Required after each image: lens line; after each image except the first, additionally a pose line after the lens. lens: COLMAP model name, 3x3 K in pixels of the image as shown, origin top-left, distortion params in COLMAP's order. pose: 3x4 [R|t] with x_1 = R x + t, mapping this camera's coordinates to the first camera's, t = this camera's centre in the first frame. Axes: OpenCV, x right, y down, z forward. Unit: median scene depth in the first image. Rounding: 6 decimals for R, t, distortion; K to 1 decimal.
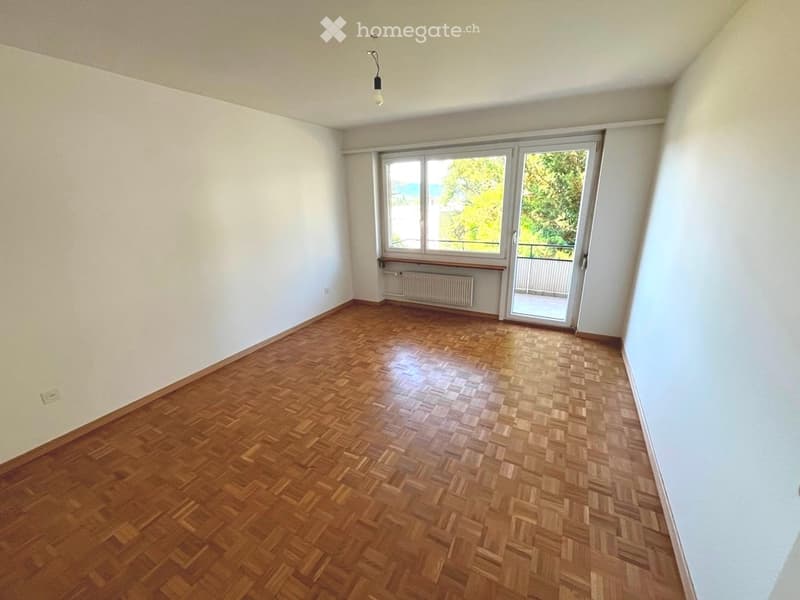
lens RADIAL K [[325.7, 0, 402.0], [0, 325.7, 303.5], [0, 0, 1]] dist [-0.000630, 0.000578]
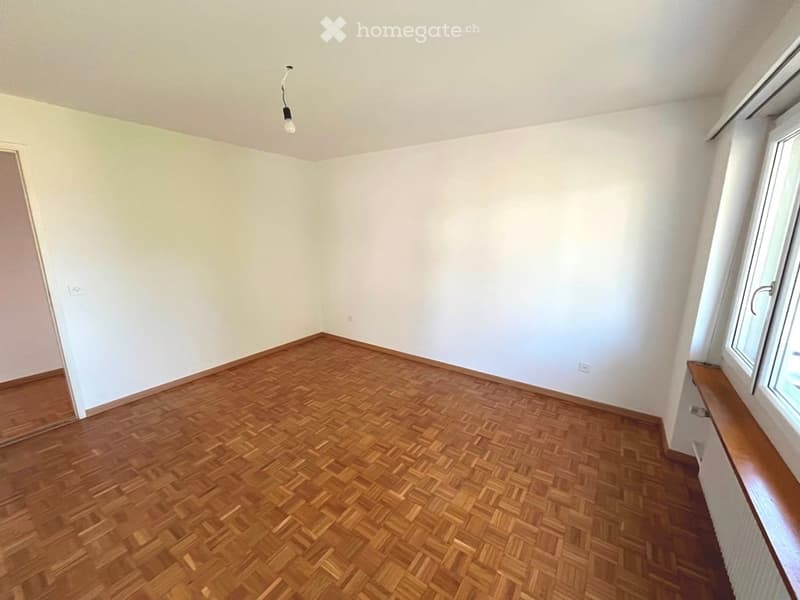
lens RADIAL K [[325.7, 0, 398.9], [0, 325.7, 299.2], [0, 0, 1]] dist [-0.000630, 0.000578]
pose [[-0.124713, 0.228352, -0.965558, 0.656686], [-0.309280, 0.915722, 0.256513, -0.349025], [0.942758, 0.330618, -0.043578, 1.035035]]
